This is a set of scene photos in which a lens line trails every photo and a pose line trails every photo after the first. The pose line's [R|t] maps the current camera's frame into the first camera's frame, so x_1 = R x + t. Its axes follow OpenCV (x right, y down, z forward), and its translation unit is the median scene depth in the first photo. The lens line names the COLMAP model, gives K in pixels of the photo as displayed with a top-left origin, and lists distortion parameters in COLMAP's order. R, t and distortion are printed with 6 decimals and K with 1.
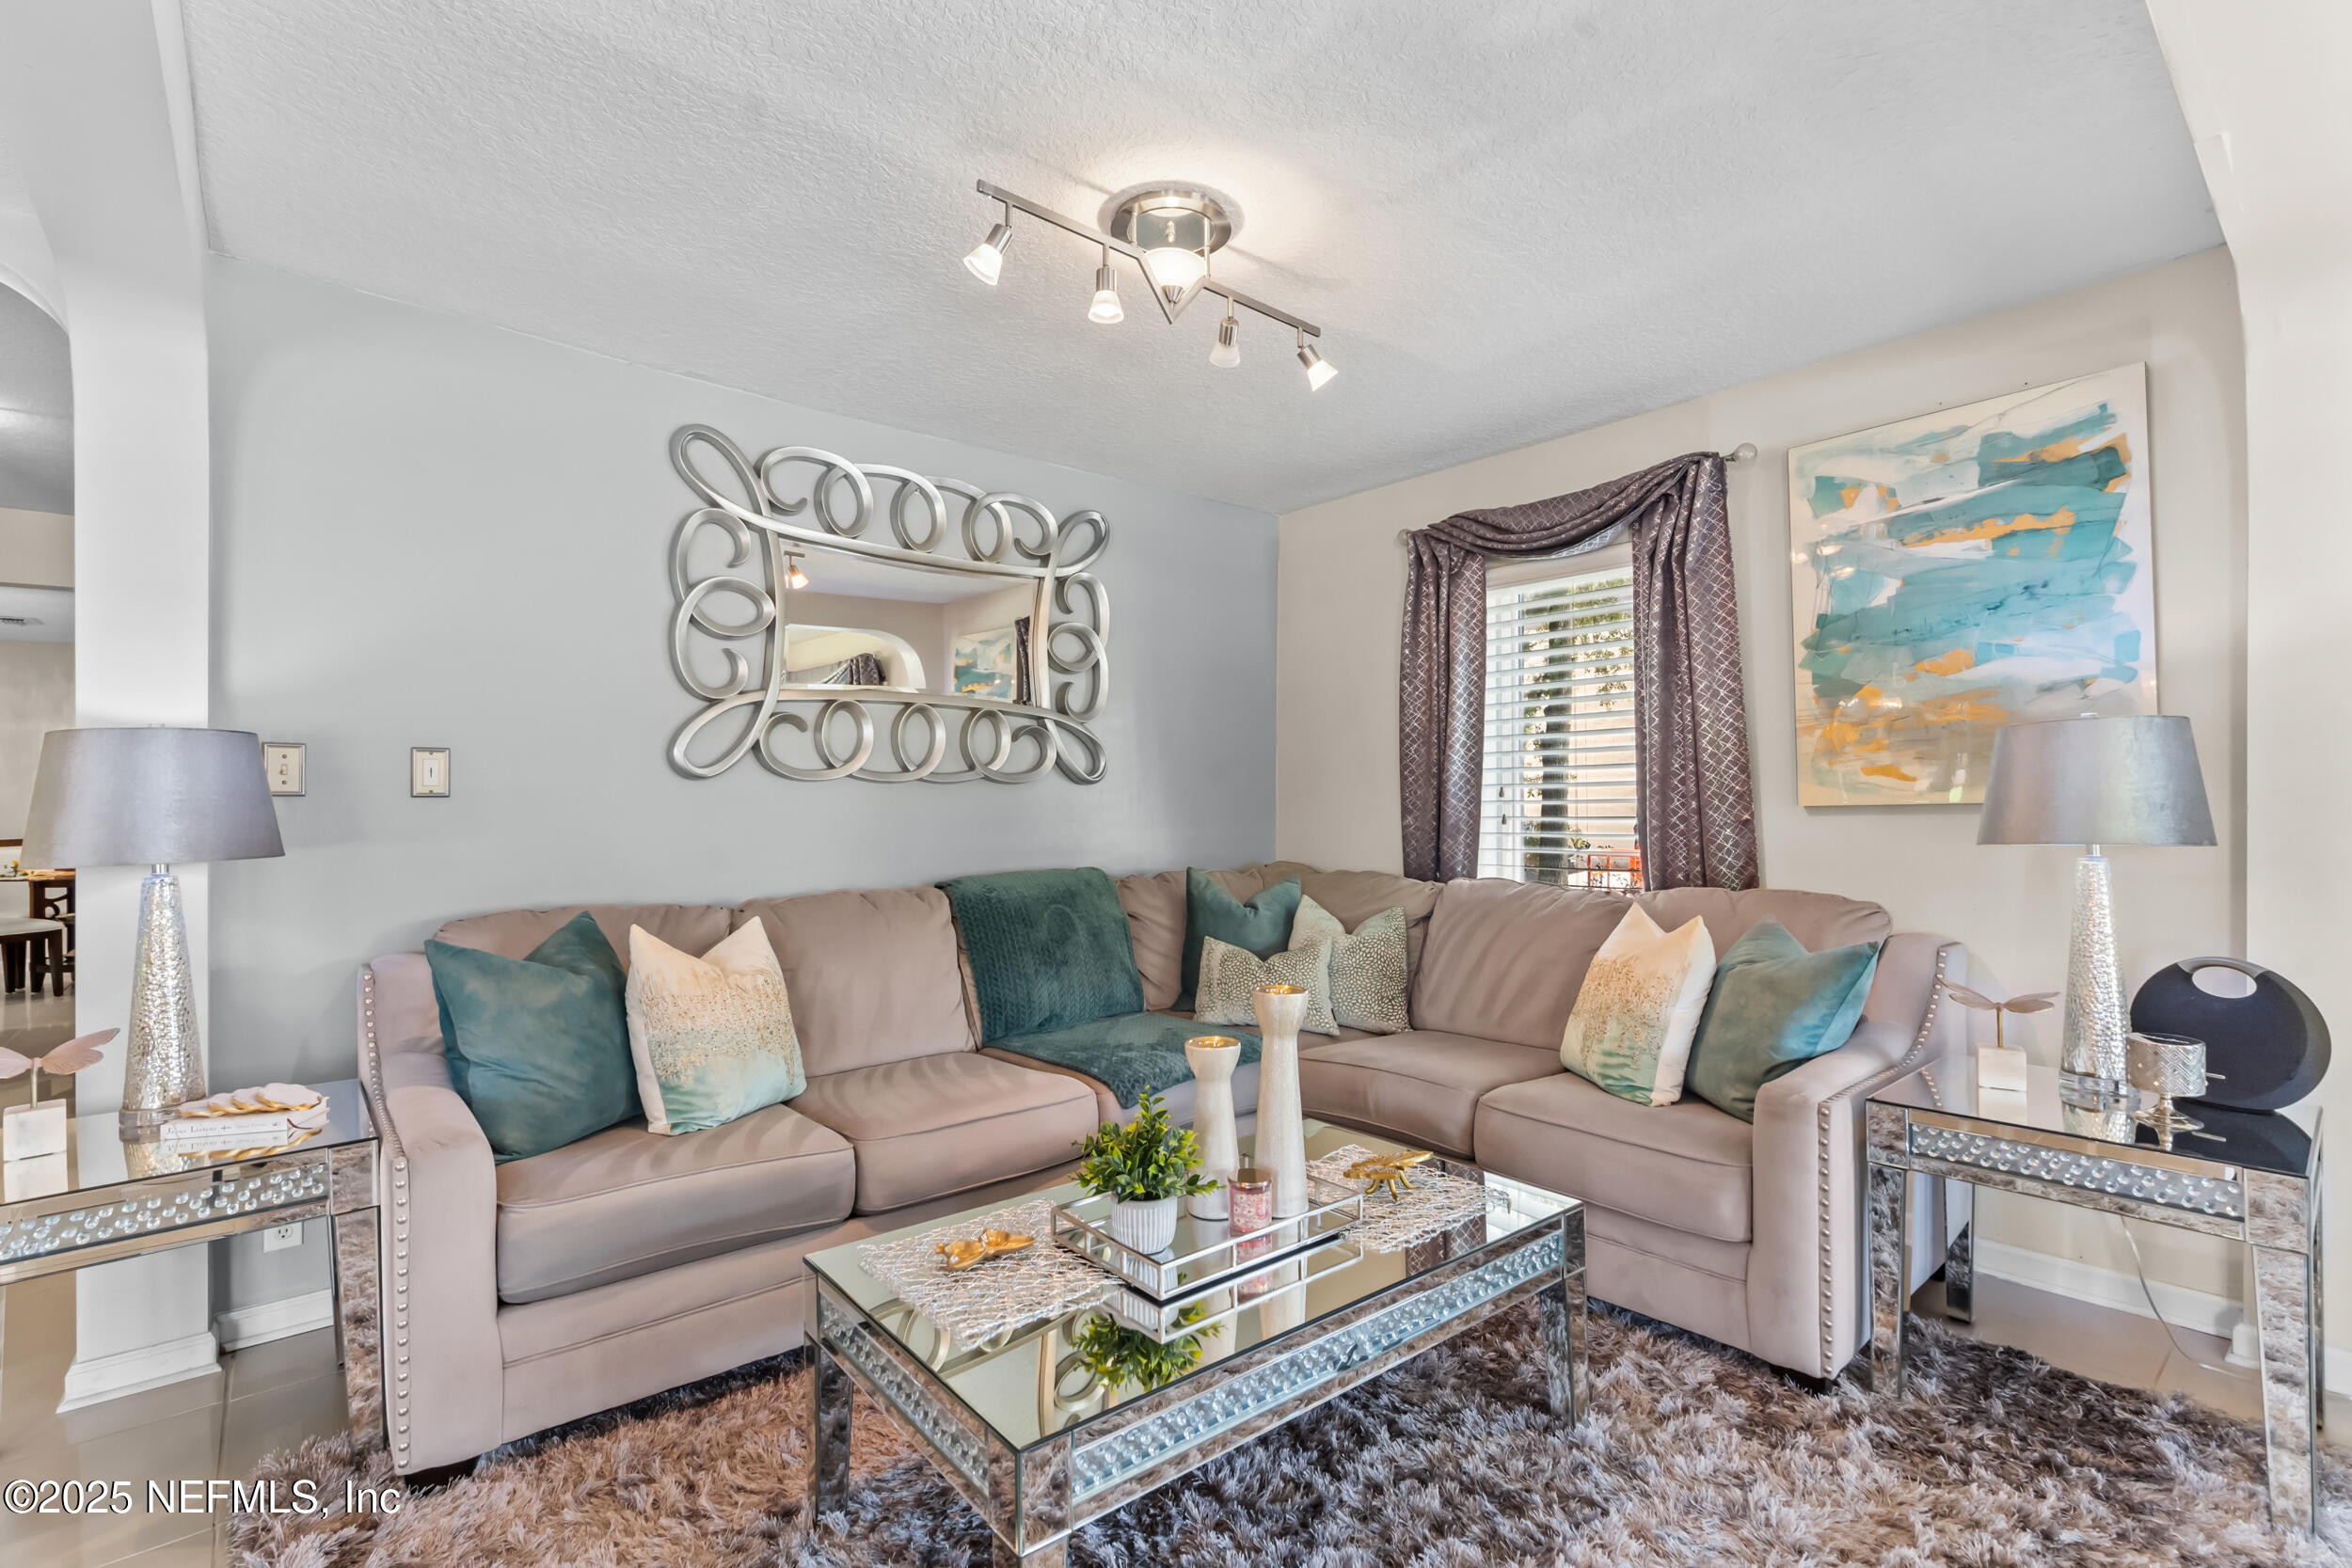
lens RADIAL K [[1076.6, 0, 1176.8], [0, 1076.6, 792.3], [0, 0, 1]] dist [-0.000963, 0.000849]
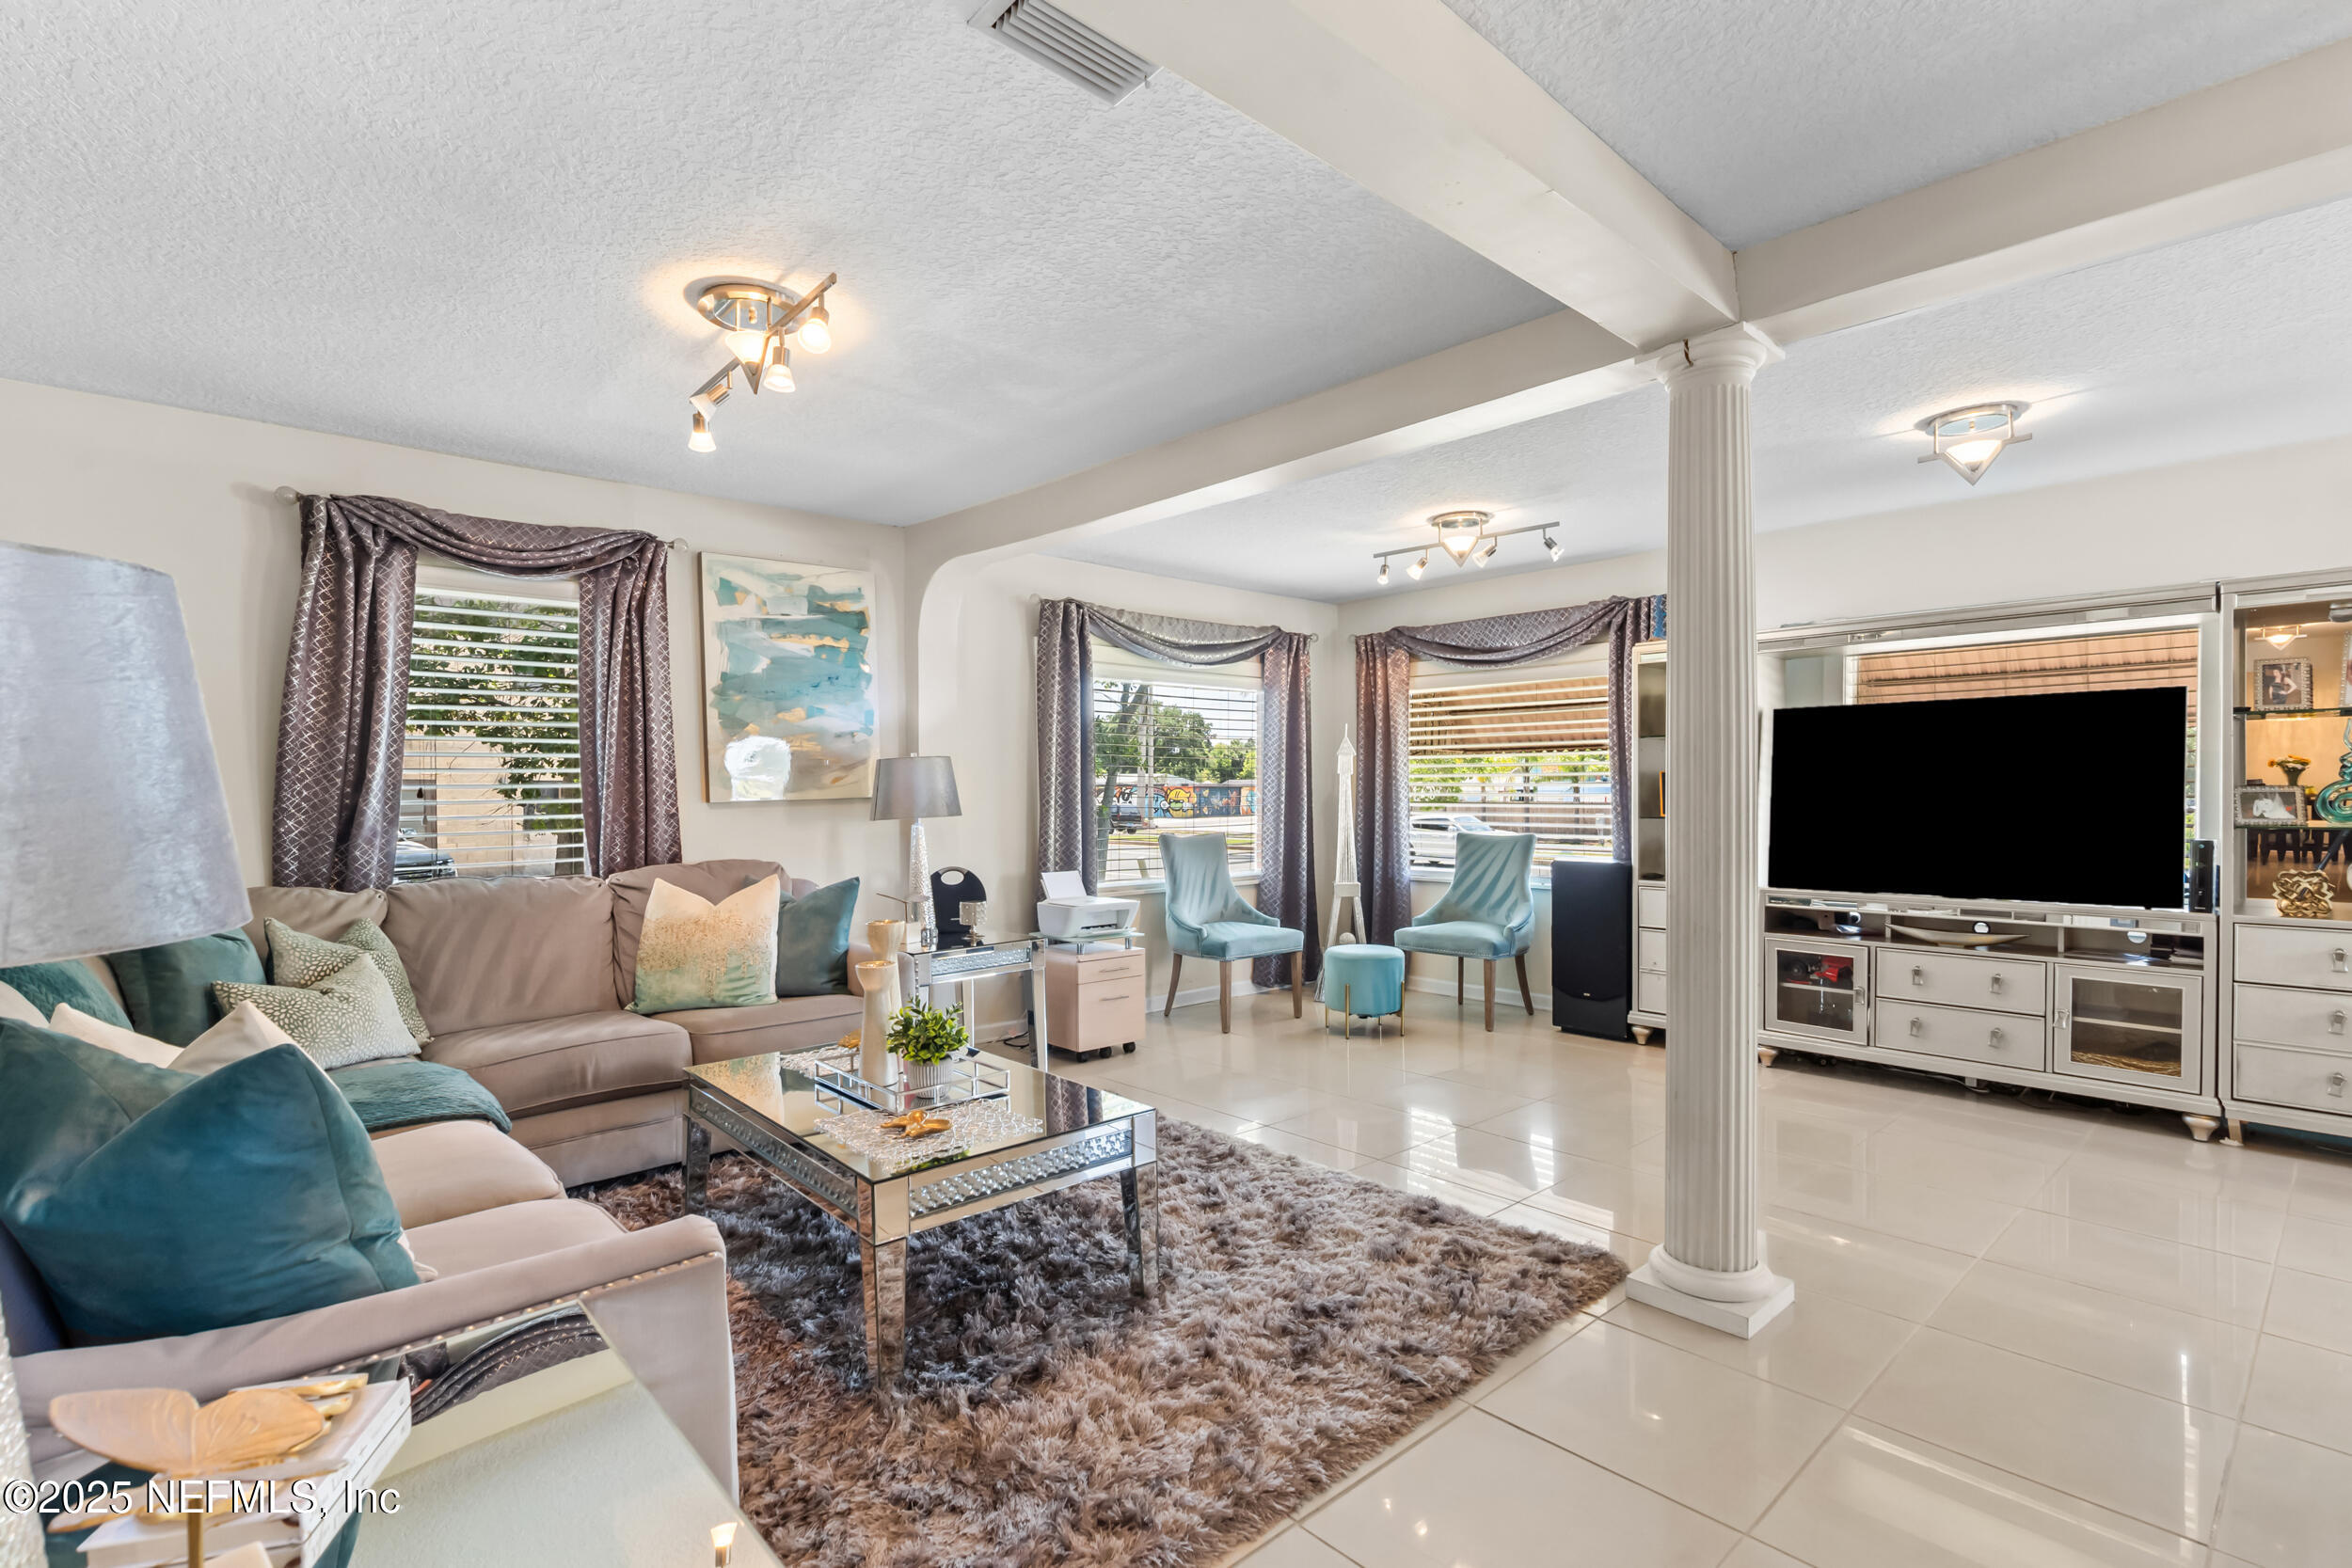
lens RADIAL K [[1076.6, 0, 1168.4], [0, 1076.6, 799.4], [0, 0, 1]] dist [-0.000963, 0.000849]
pose [[-0.025350, -0.004245, 0.999670, -0.877321], [0.001849, 0.999989, 0.004294, 0.003792], [-0.999677, 0.001958, -0.025342, 0.421350]]
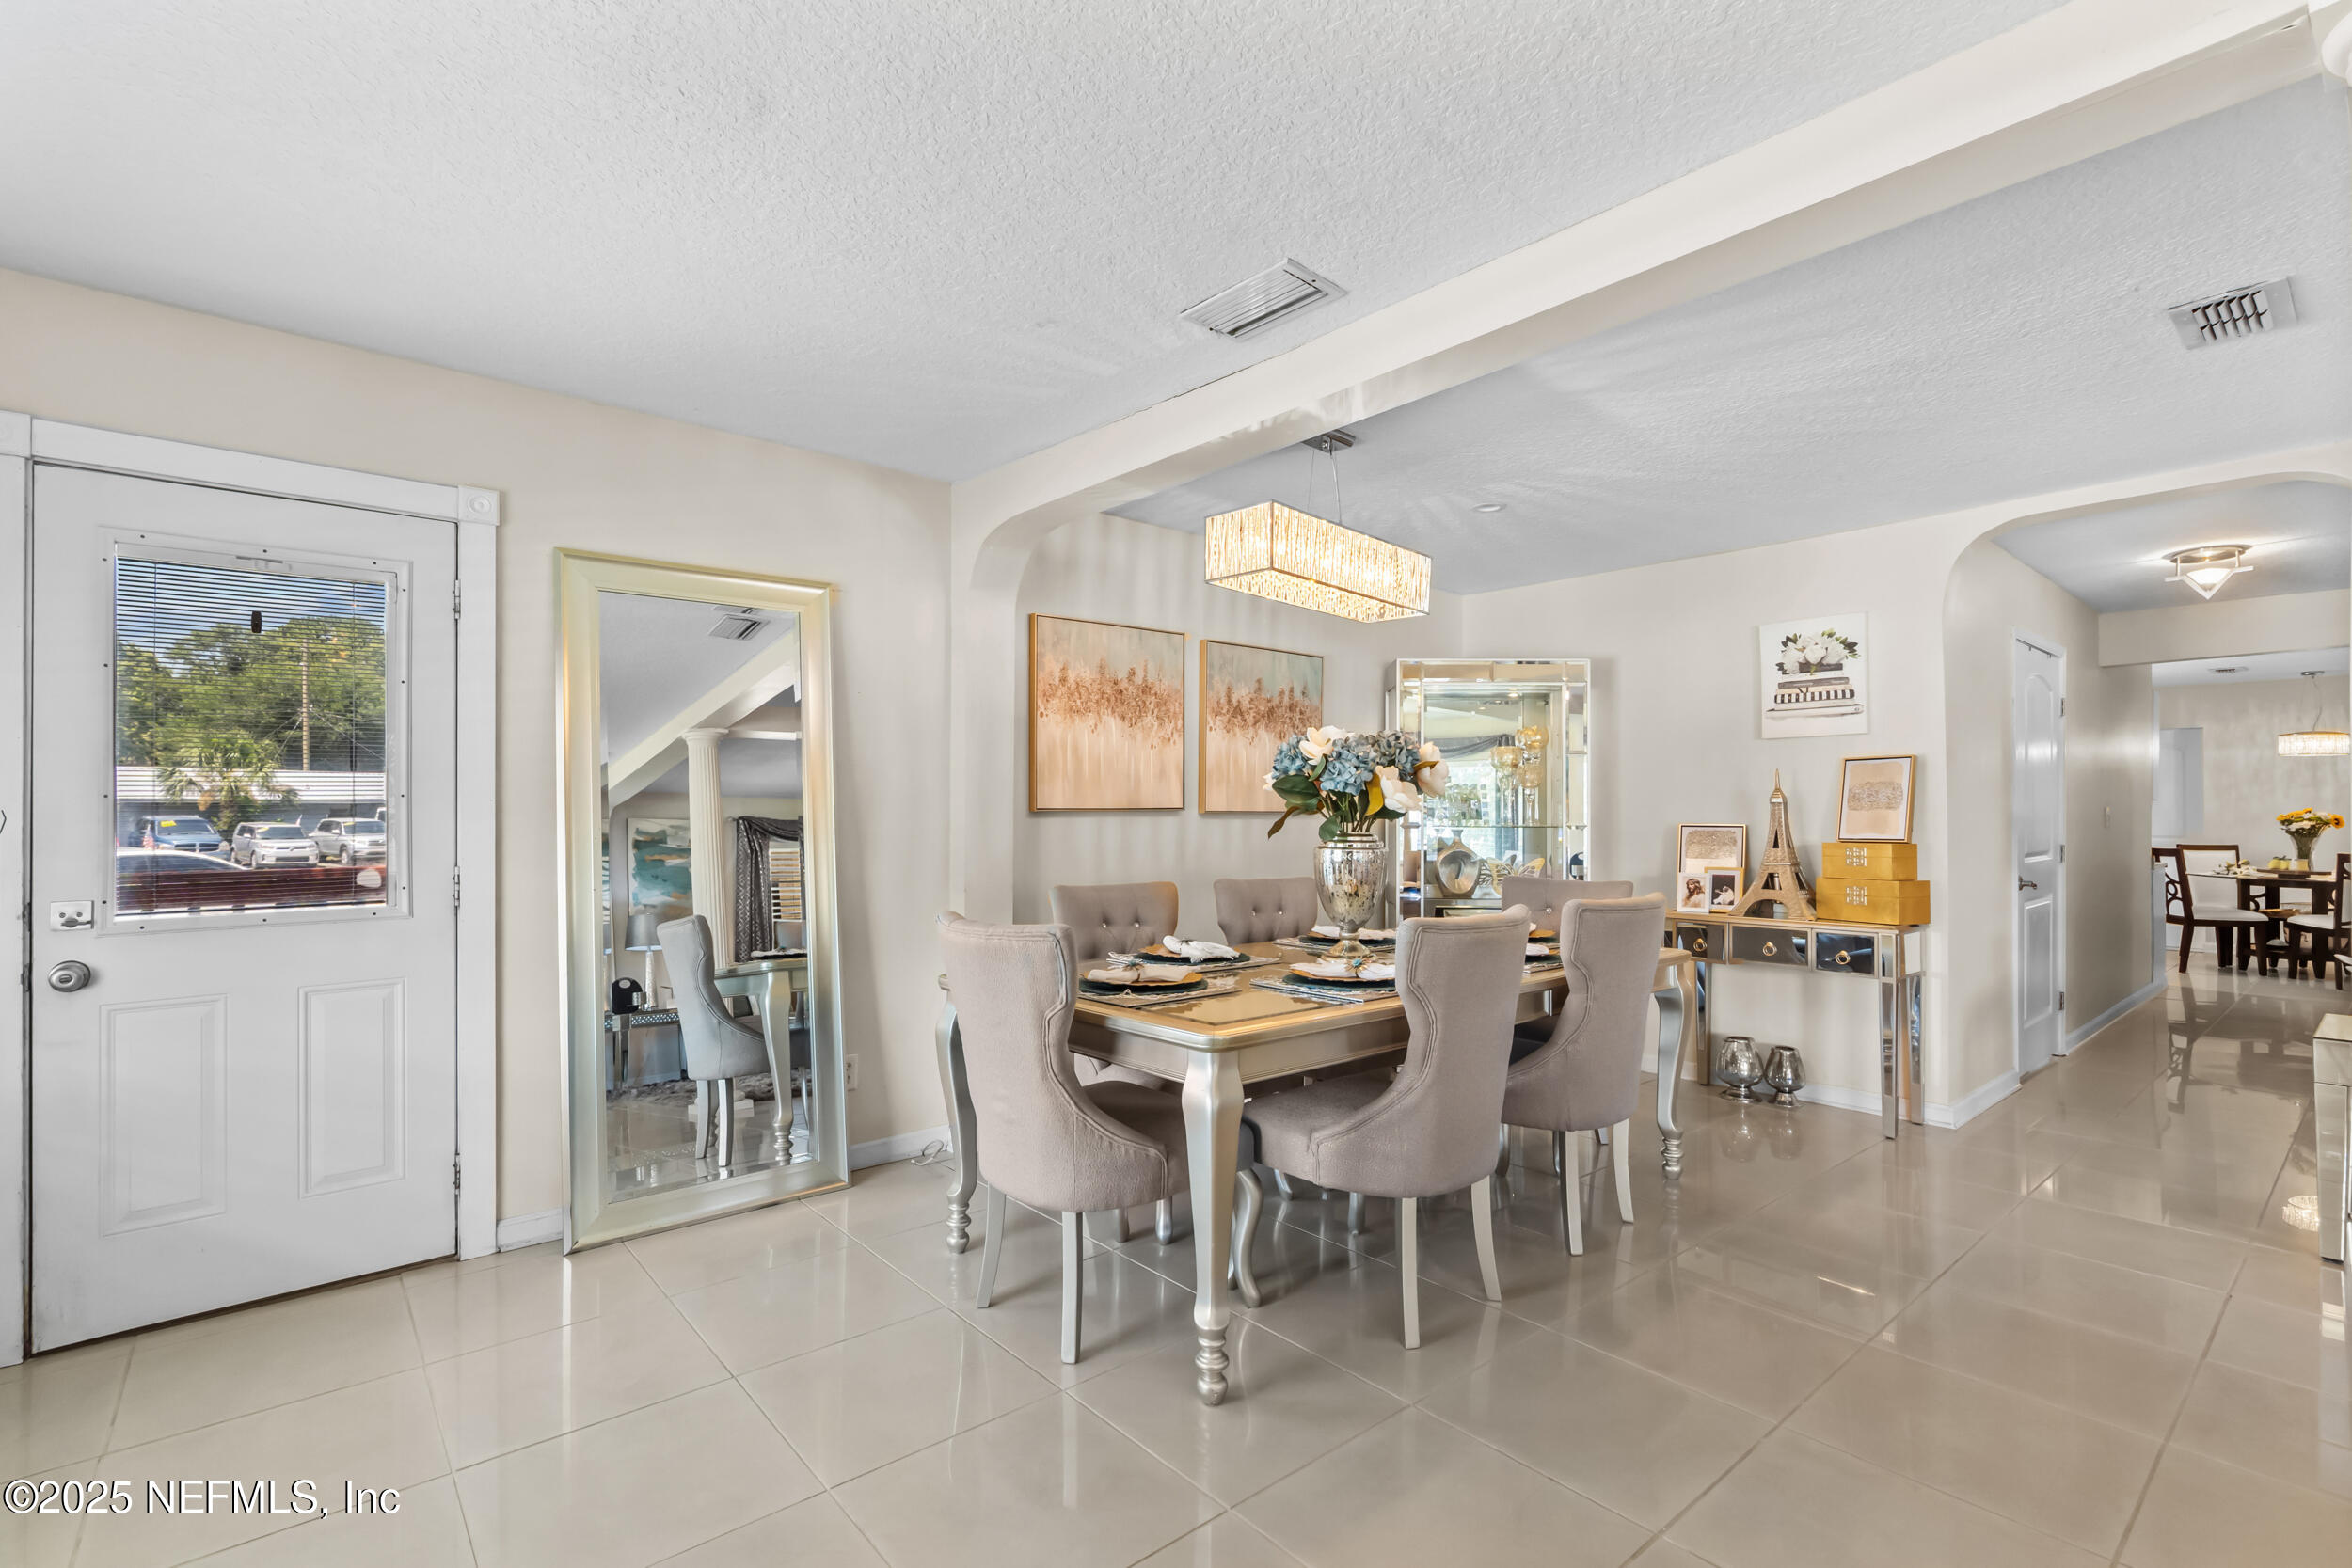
lens RADIAL K [[1076.6, 0, 1171.9], [0, 1076.6, 798.0], [0, 0, 1]] dist [-0.000963, 0.000849]
pose [[0.012442, -0.000655, -0.999922, 0.348533], [-0.005715, 0.999983, -0.000726, -0.006022], [0.999906, 0.005723, 0.012438, -0.540949]]
